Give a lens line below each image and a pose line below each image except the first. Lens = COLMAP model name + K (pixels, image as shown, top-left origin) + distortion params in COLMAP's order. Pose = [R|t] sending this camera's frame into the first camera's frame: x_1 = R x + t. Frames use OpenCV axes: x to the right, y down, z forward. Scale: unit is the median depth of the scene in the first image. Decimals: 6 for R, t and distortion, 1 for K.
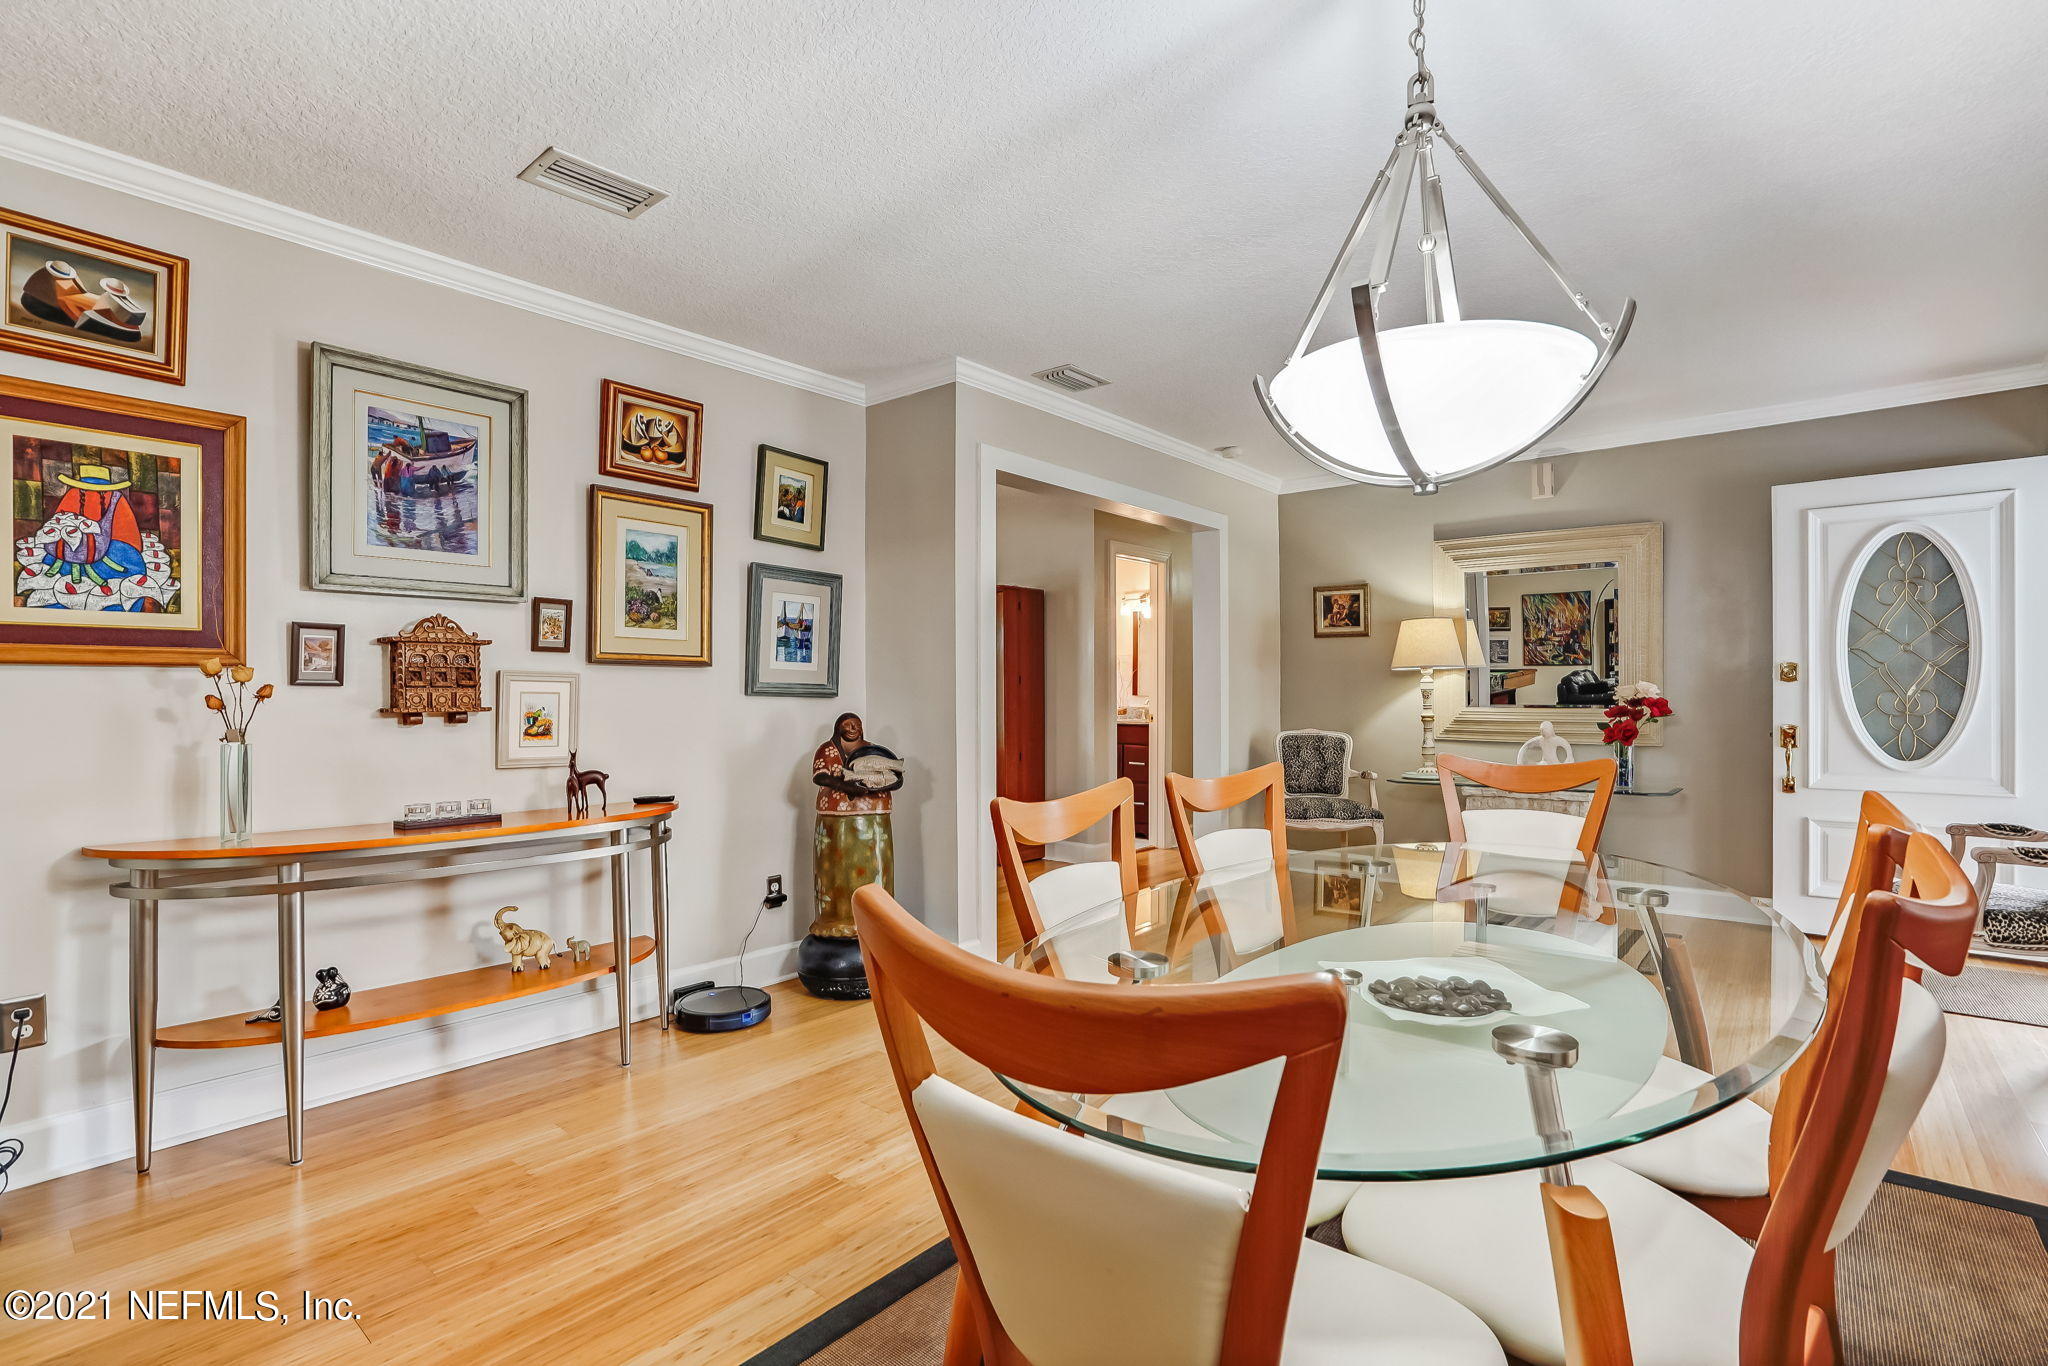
lens RADIAL K [[1027.2, 0, 1019.5], [0, 1027.2, 697.7], [0, 0, 1]] dist [-0.028451, 0.007156]
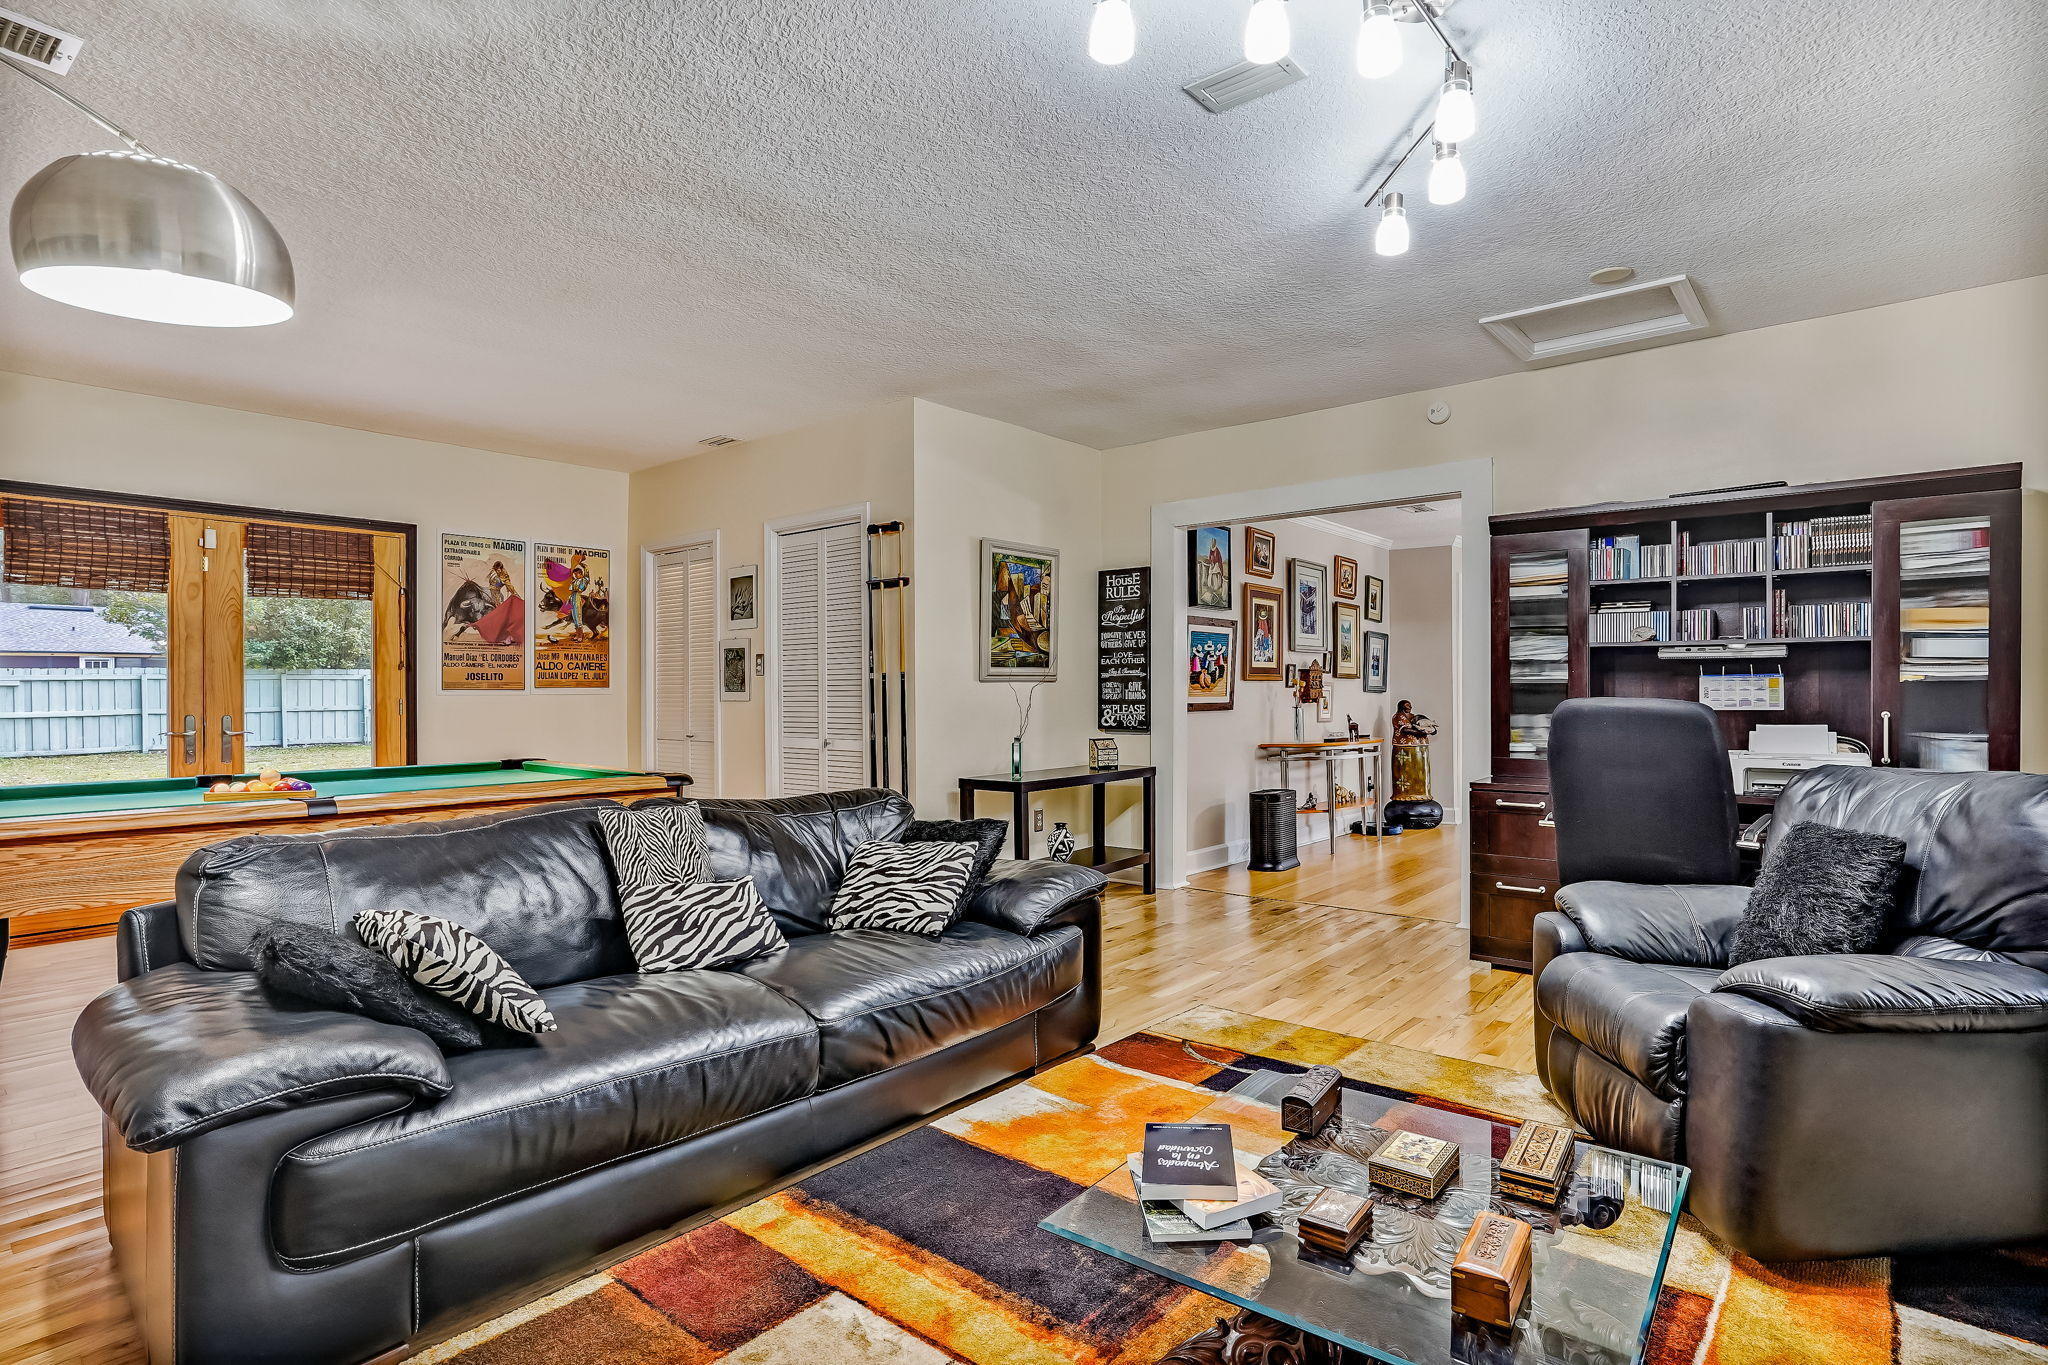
lens RADIAL K [[1027.2, 0, 1025.7], [0, 1027.2, 699.2], [0, 0, 1]] dist [-0.028451, 0.007156]
pose [[0.999828, -0.002538, -0.018350, -1.051529], [0.002562, 0.999996, 0.001273, 0.009387], [0.018347, -0.001320, 0.999831, -1.311487]]
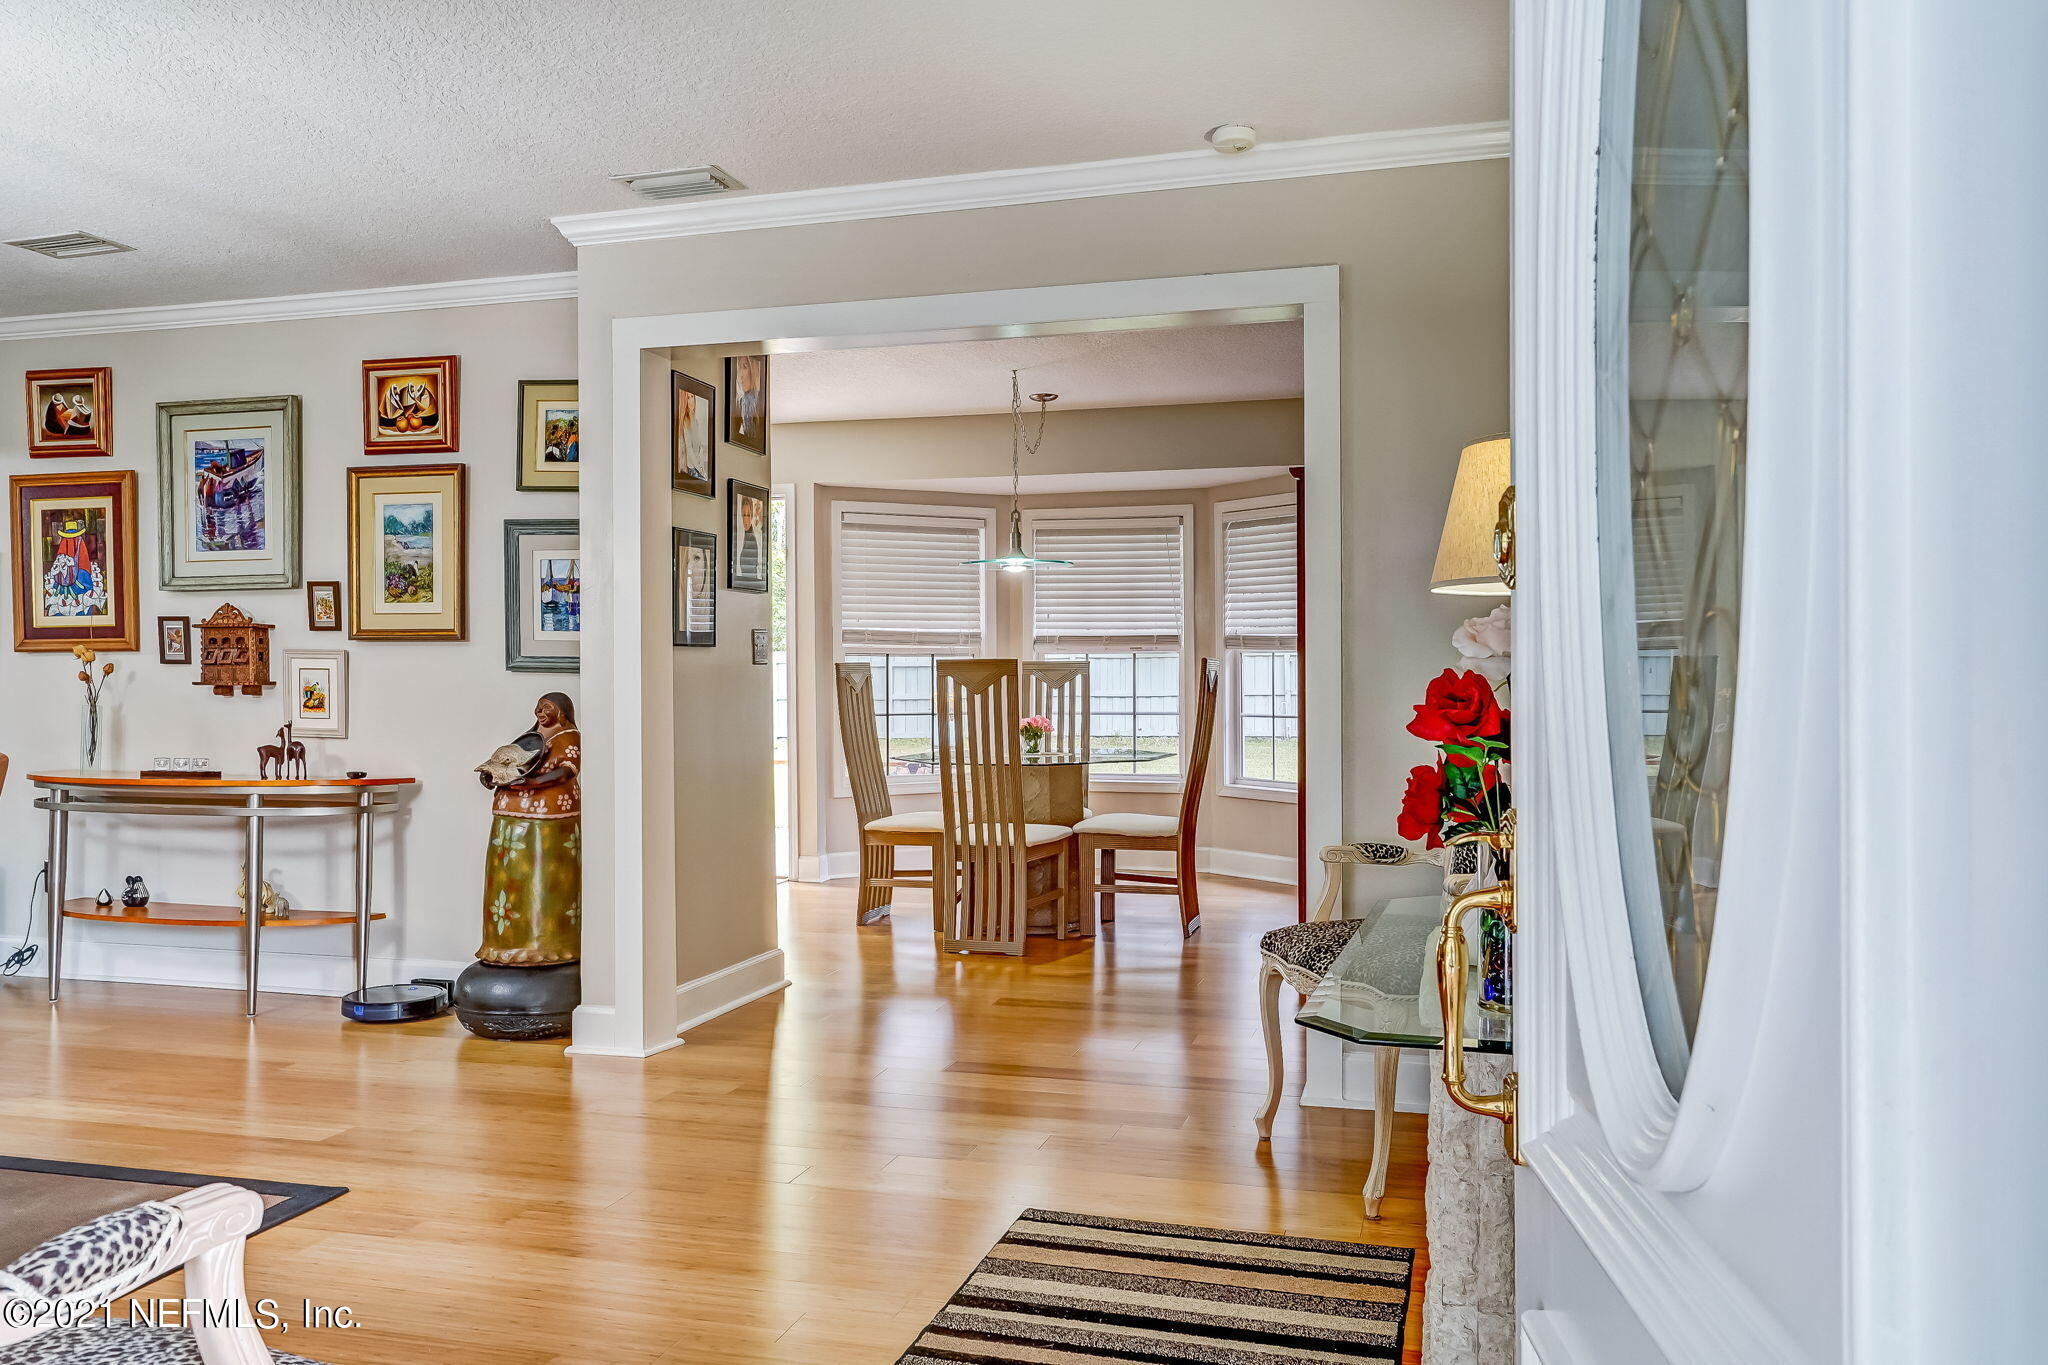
lens RADIAL K [[1518.4, 0, 1004.9], [0, 1518.4, 684.5], [0, 0, 1]] dist [0.006402, 0.004715]
pose [[0.379001, 0.005998, -0.925377, 1.216699], [-0.001065, 0.999981, 0.006046, 0.001217], [0.925395, -0.001306, 0.379001, 0.991863]]
